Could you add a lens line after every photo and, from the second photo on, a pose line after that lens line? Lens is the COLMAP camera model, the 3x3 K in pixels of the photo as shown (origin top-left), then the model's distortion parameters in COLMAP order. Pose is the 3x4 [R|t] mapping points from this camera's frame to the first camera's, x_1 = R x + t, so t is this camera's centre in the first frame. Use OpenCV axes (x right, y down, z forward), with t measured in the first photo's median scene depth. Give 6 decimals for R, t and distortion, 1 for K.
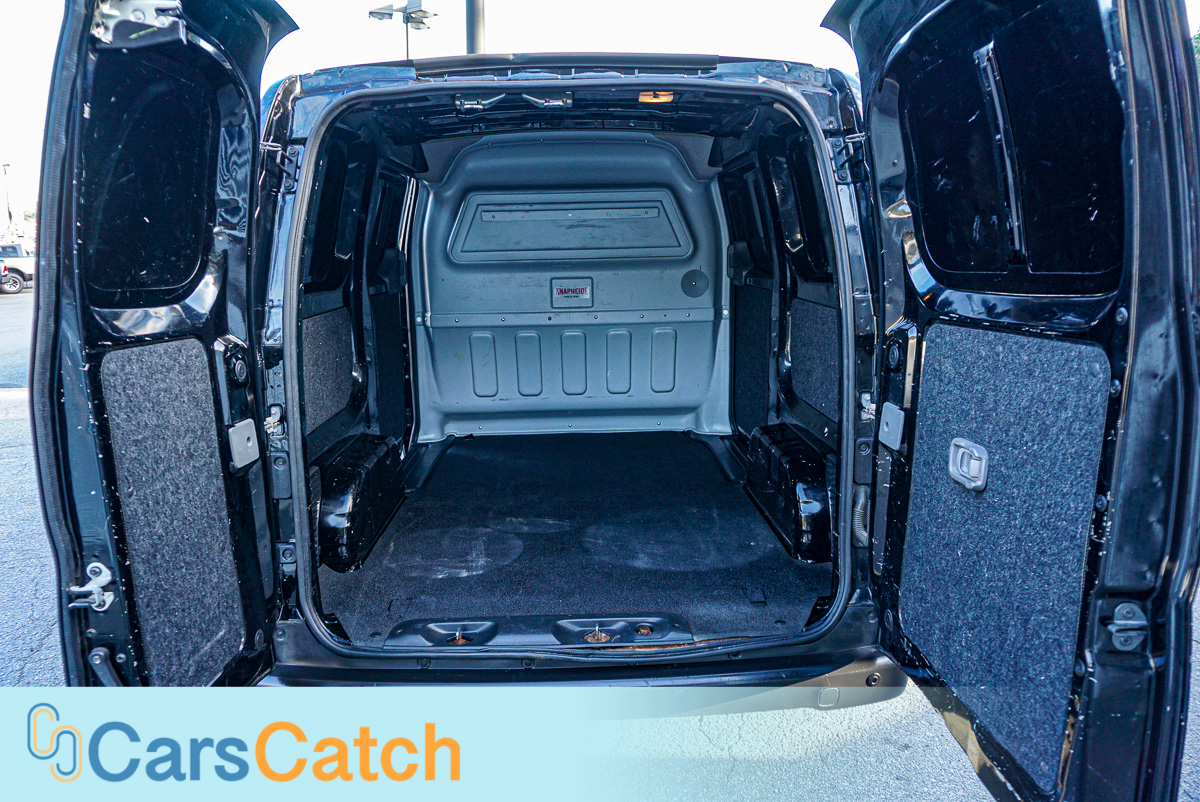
lens RADIAL K [[812.3, 0, 599.2], [0, 812.3, 398.4], [0, 0, 1]] dist [-0.039155, 0.030051]
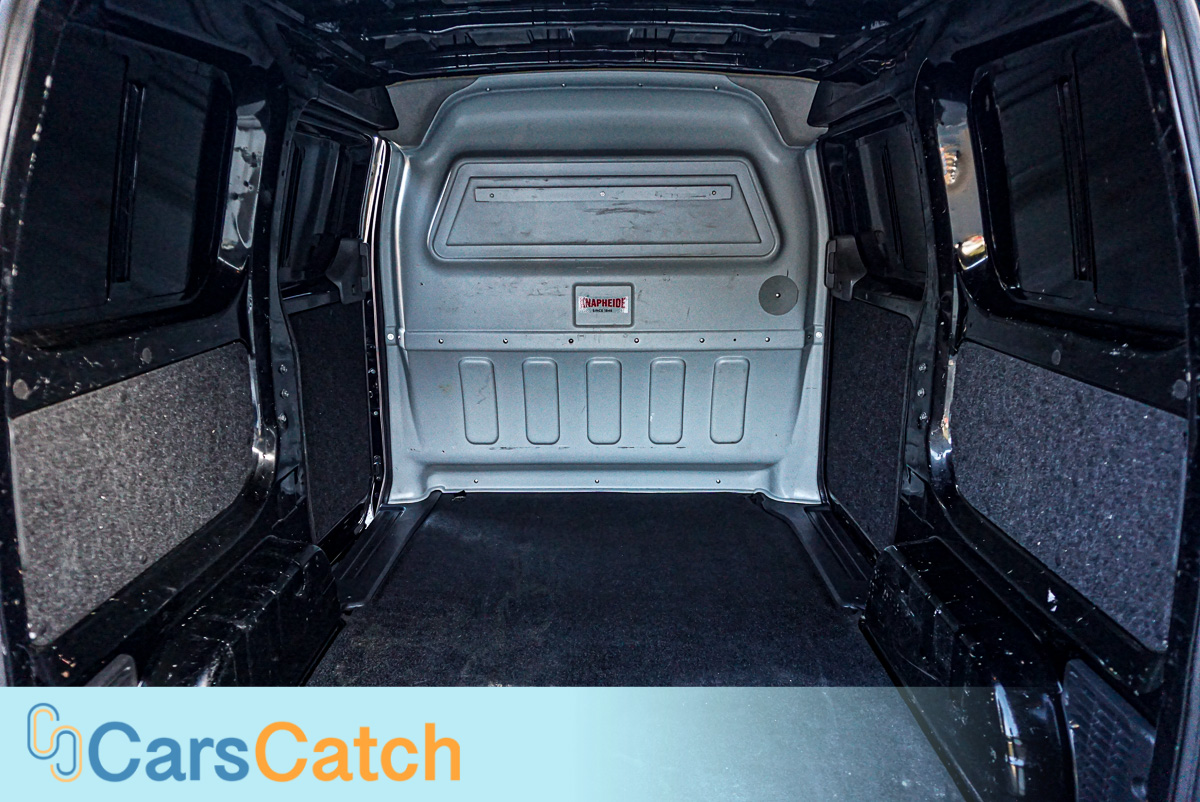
lens RADIAL K [[812.3, 0, 599.7], [0, 812.3, 402.9], [0, 0, 1]] dist [-0.039155, 0.030051]
pose [[0.998961, 0.023385, -0.039112, -0.007032], [-0.021992, 0.999121, 0.035692, -0.070154], [0.039913, -0.034794, 0.998597, 0.291381]]
